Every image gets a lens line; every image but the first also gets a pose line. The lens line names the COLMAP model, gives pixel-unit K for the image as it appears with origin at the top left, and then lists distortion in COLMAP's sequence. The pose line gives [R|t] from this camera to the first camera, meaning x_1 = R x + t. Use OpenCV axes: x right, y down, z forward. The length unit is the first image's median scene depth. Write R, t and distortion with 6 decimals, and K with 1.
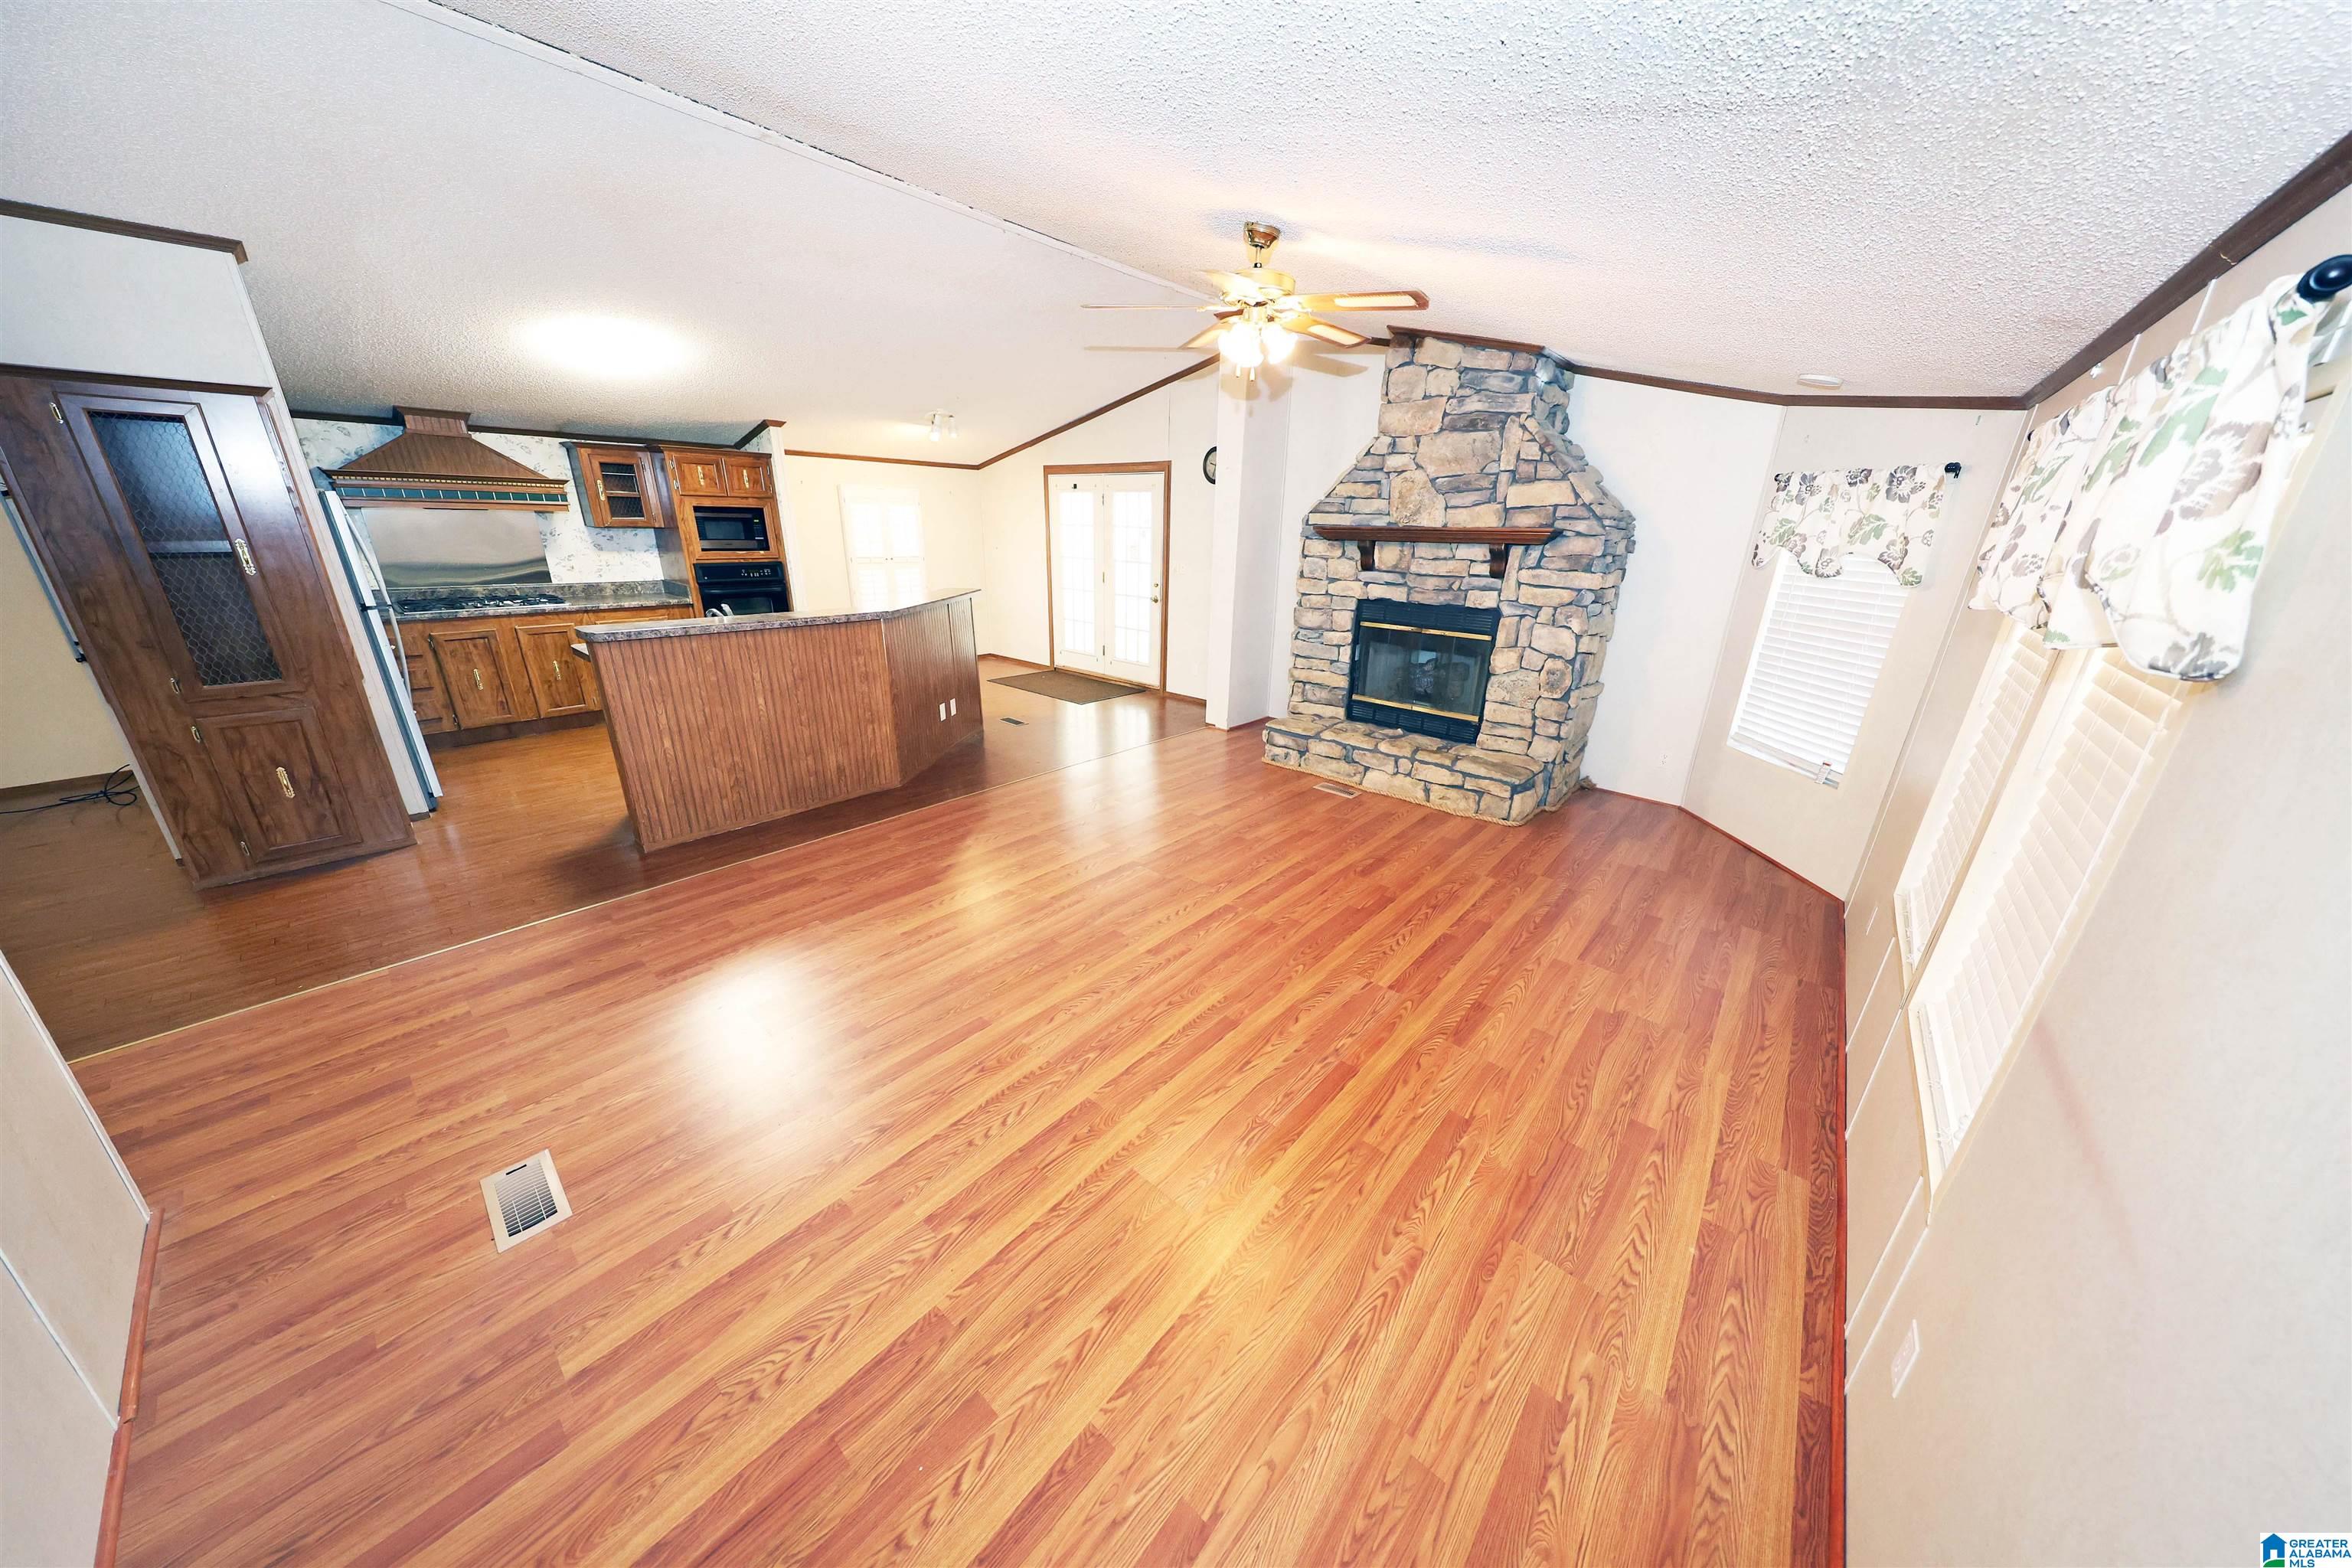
lens RADIAL K [[735.5, 0, 1179.3], [0, 735.5, 782.5], [0, 0, 1]] dist [0.000902, -0.000780]
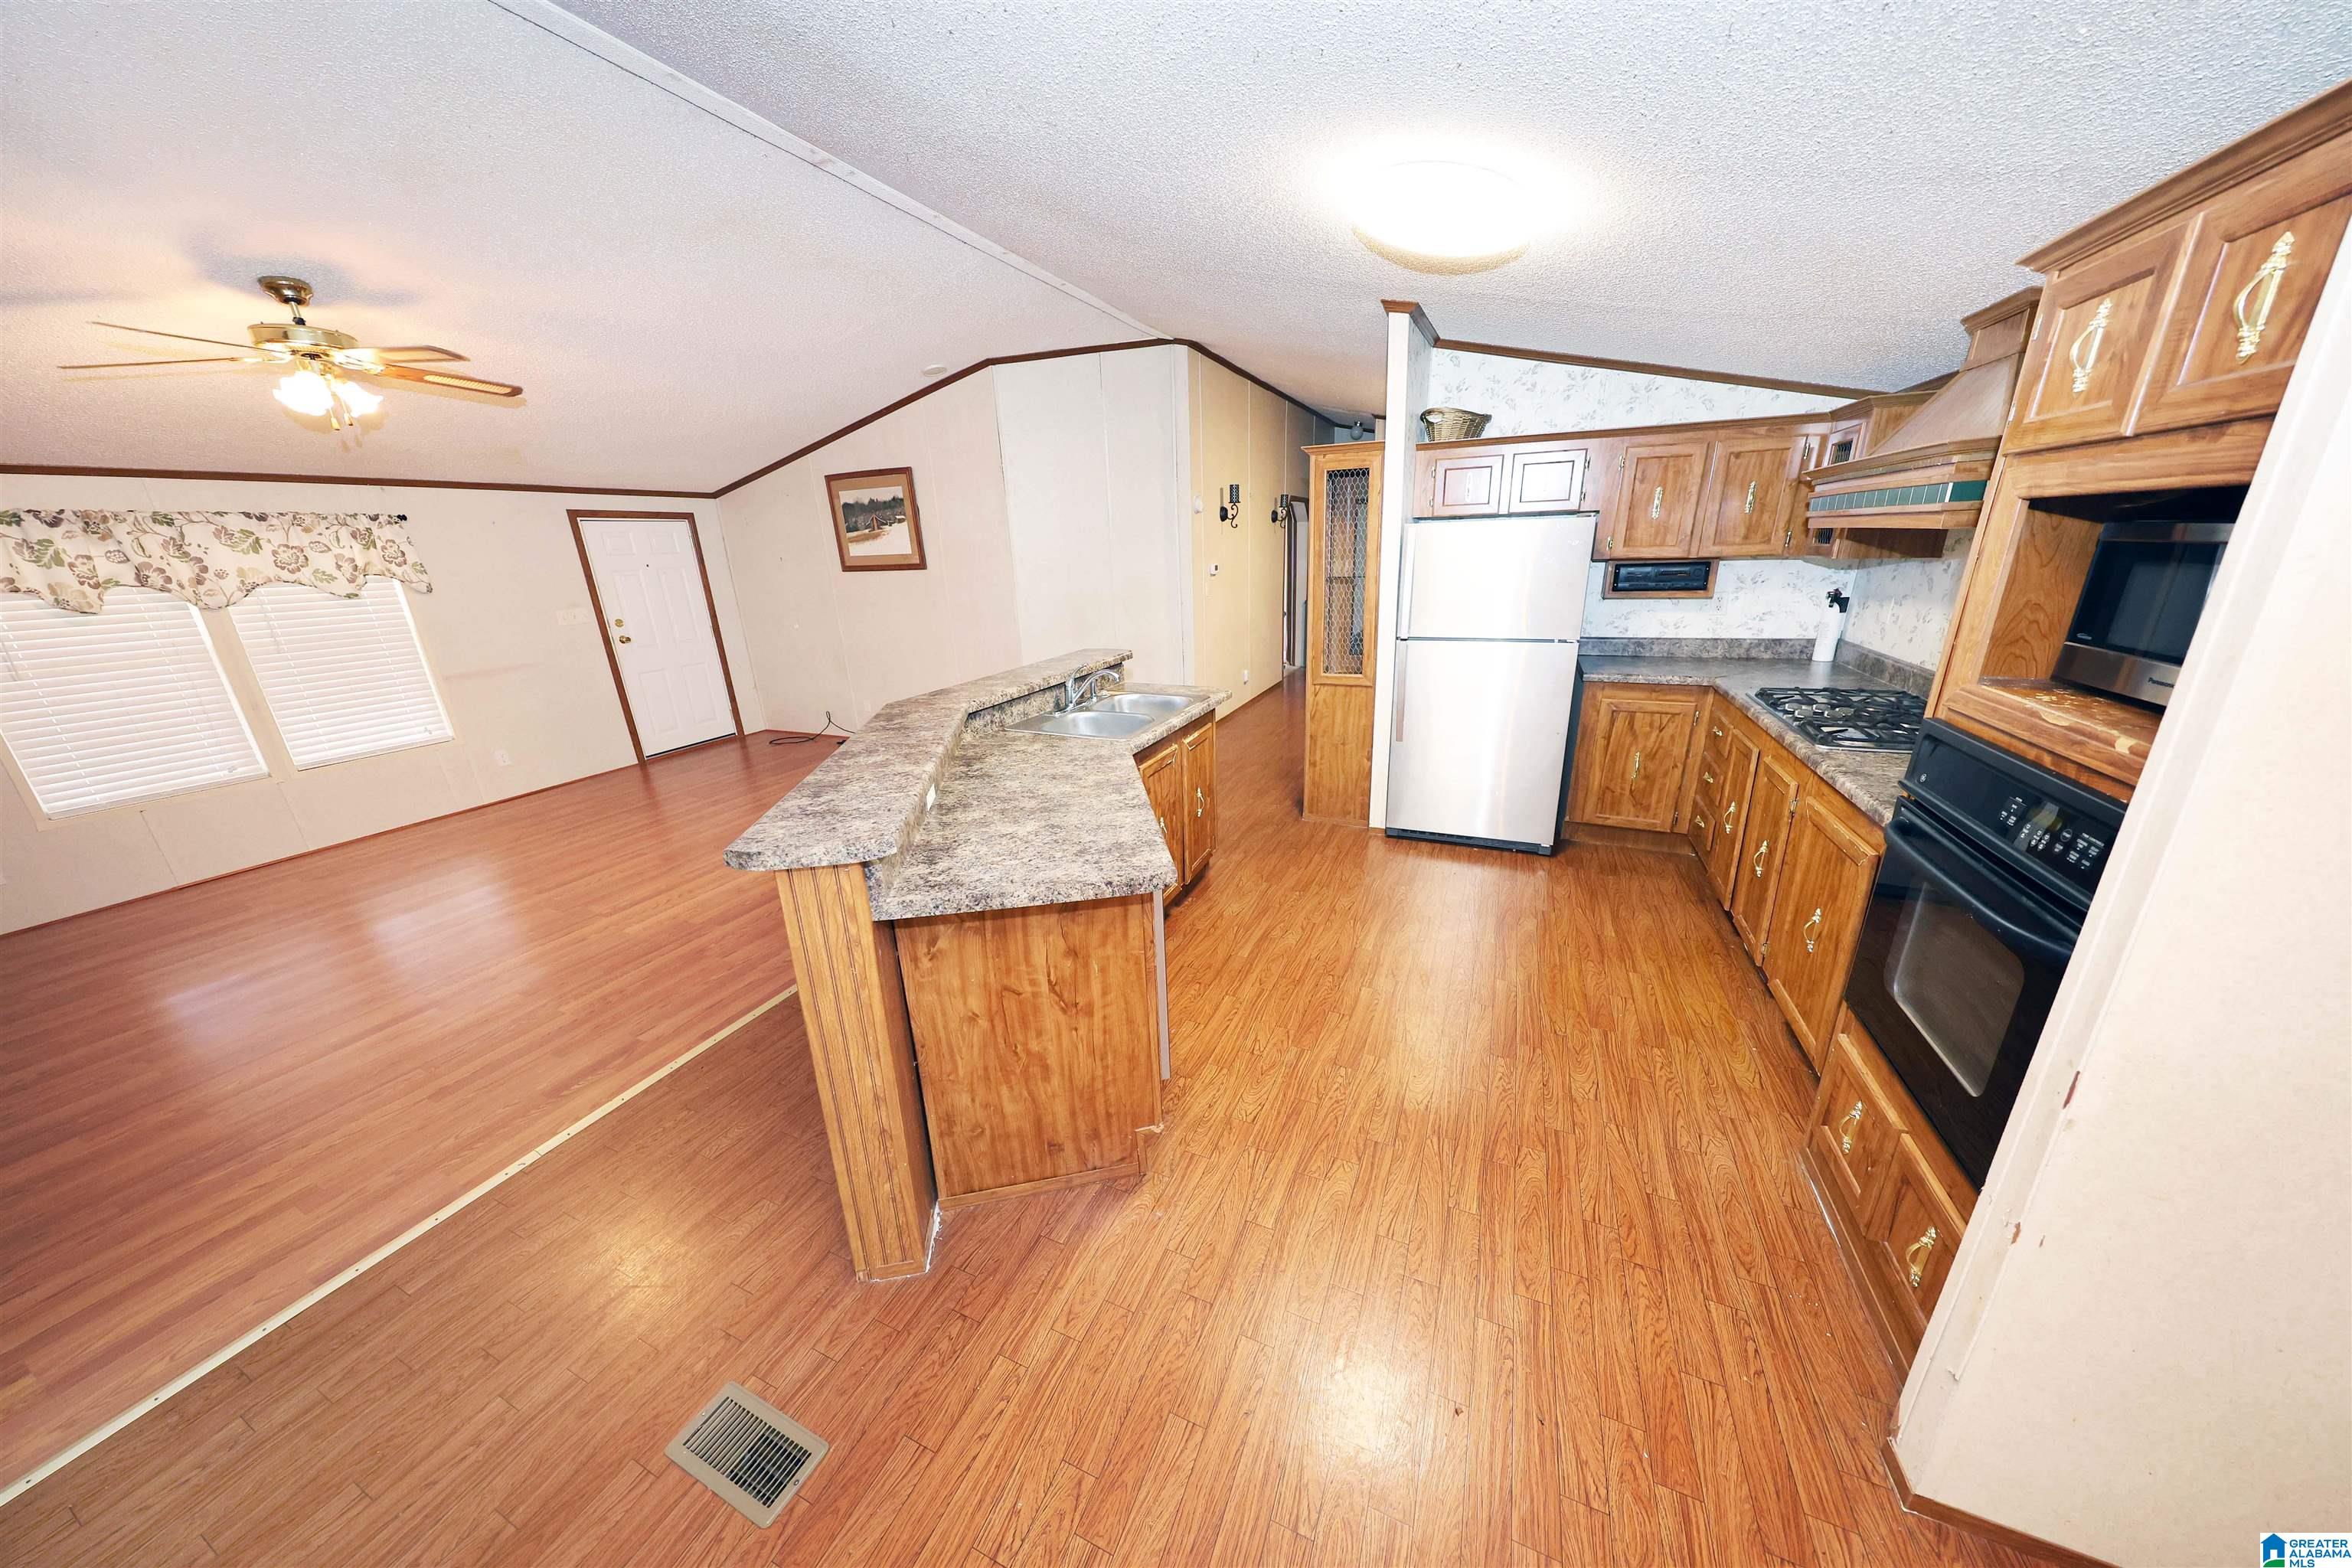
lens RADIAL K [[735.5, 0, 1186.7], [0, 735.5, 777.9], [0, 0, 1]] dist [0.000902, -0.000780]
pose [[-0.954568, 0.096534, -0.281925, -0.441118], [-0.092331, 0.803706, 0.587820, -0.557512], [0.283329, 0.587144, -0.758278, 1.533354]]
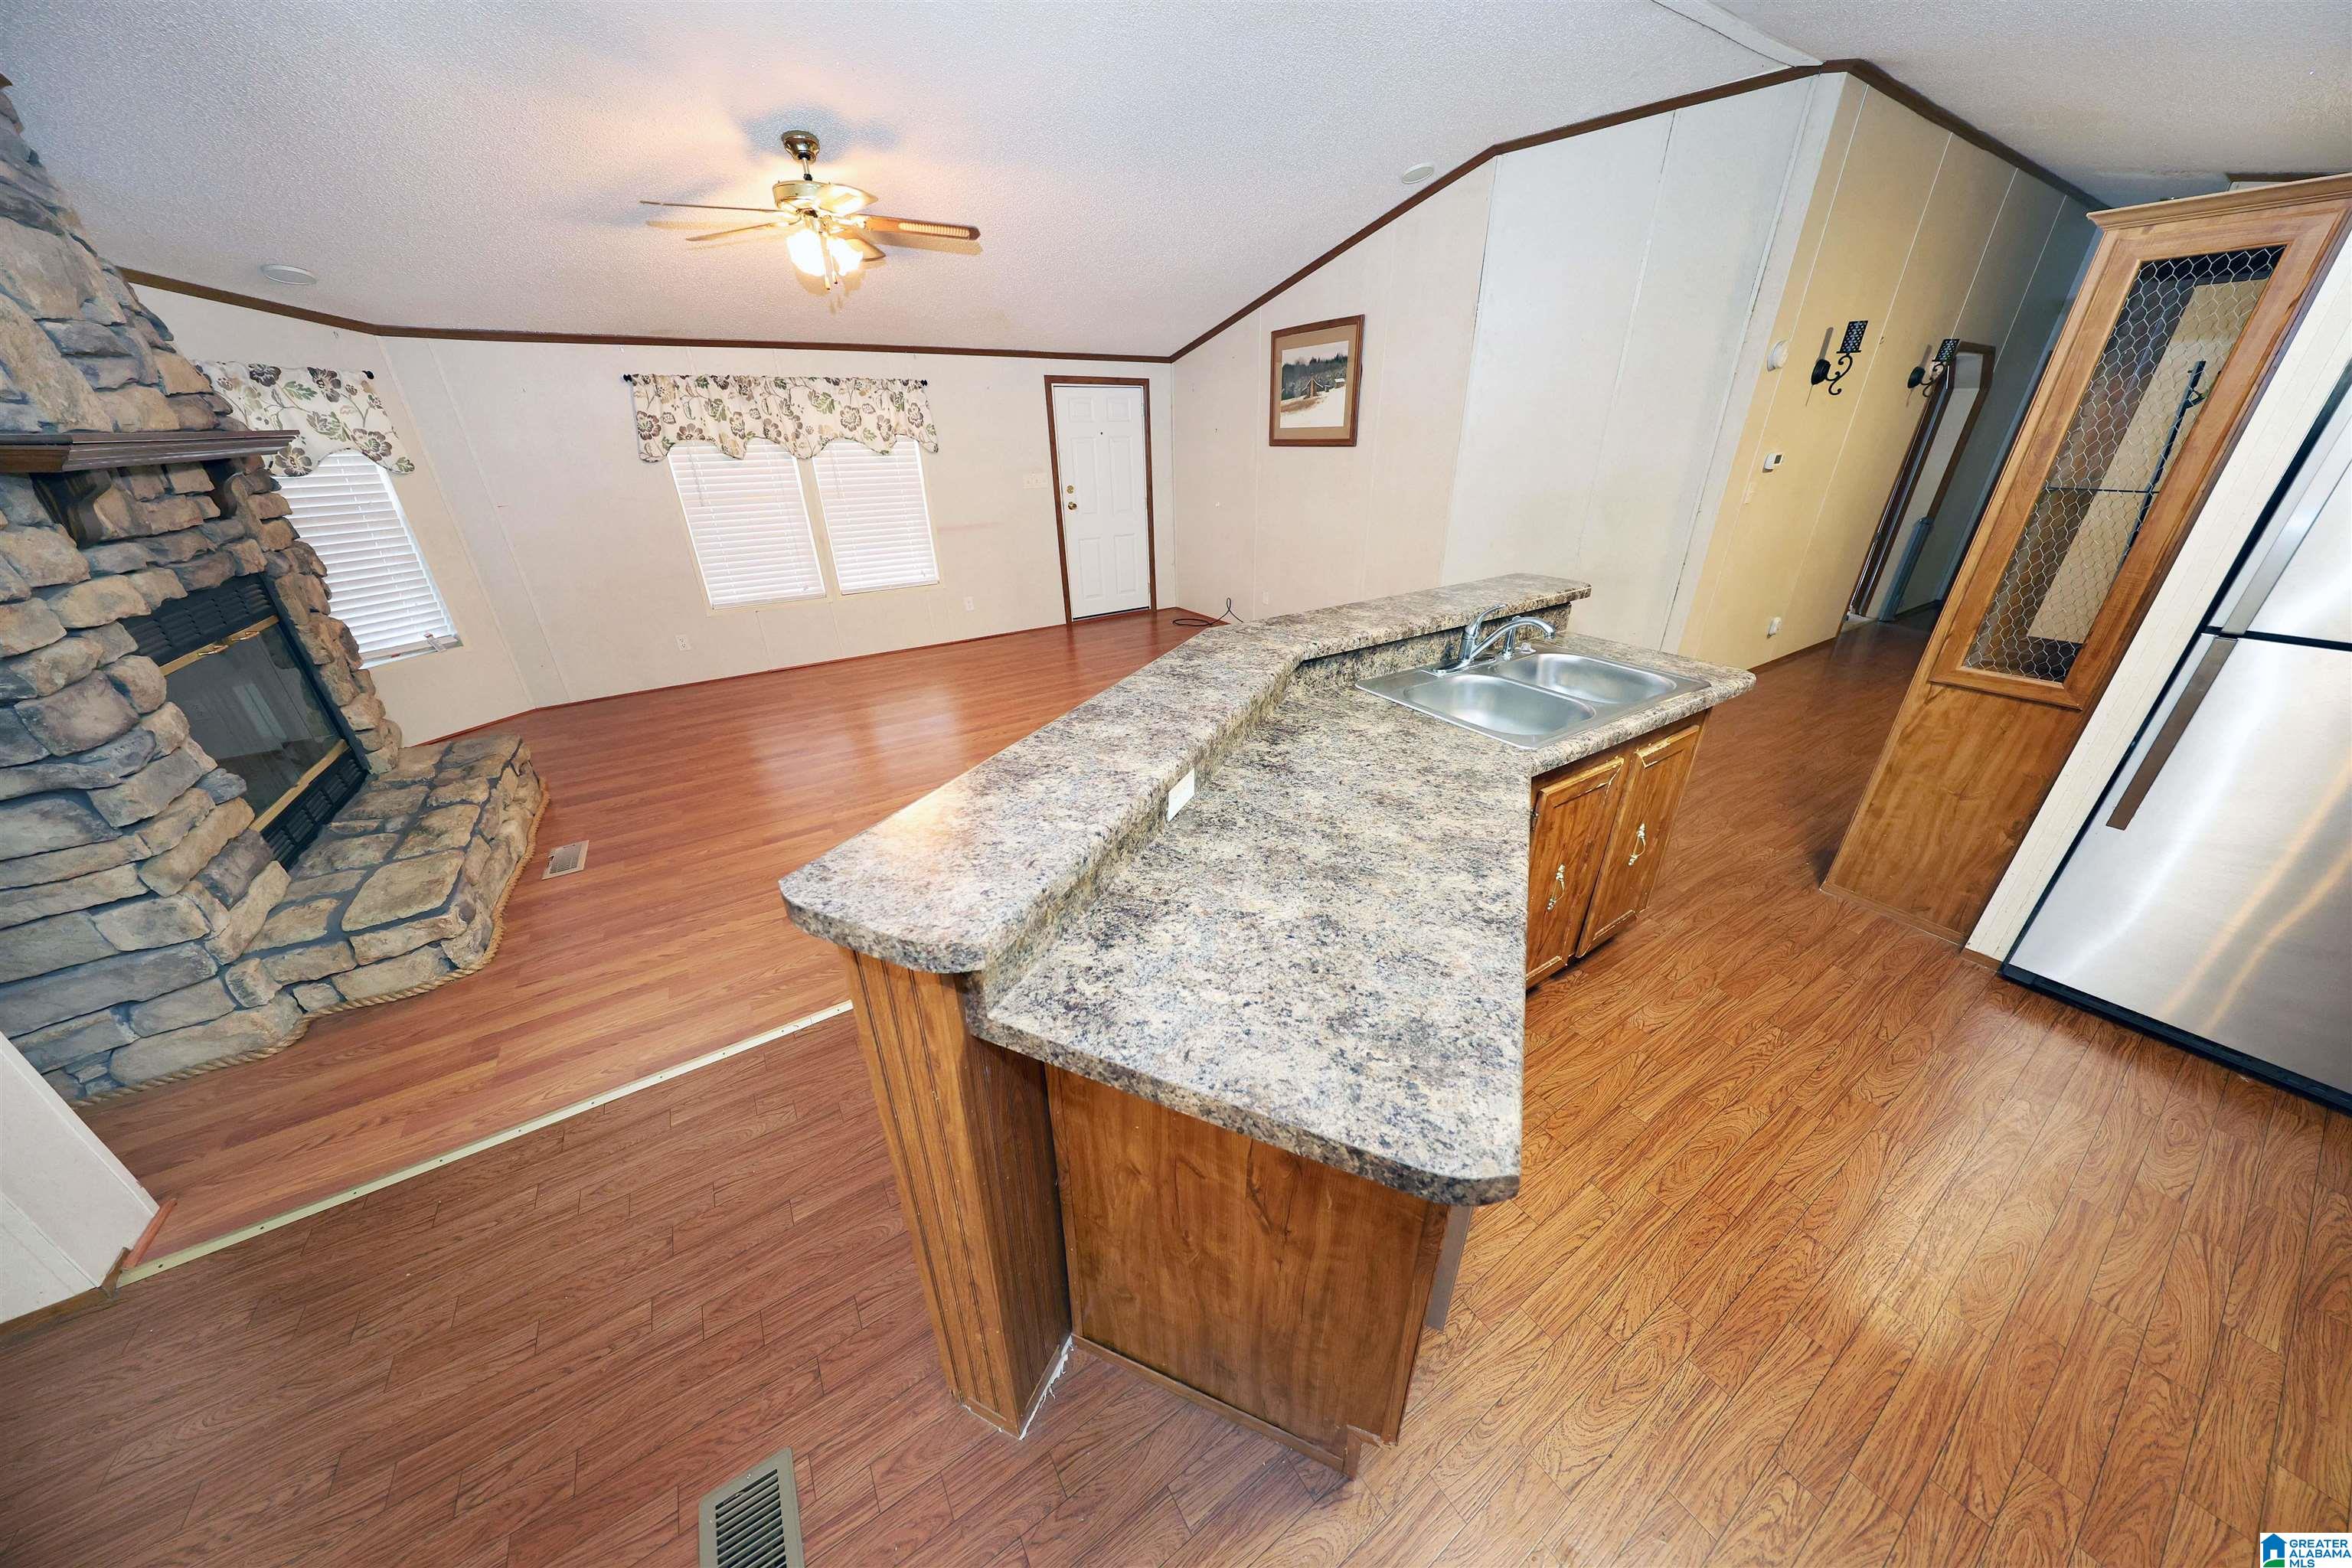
lens RADIAL K [[735.5, 0, 1179.5], [0, 735.5, 779.3], [0, 0, 1]] dist [0.000902, -0.000780]
pose [[-0.959175, -0.132732, 0.249729, -0.493295], [0.084386, 0.708475, 0.700673, -0.484312], [-0.269929, 0.693142, -0.668351, 1.344268]]
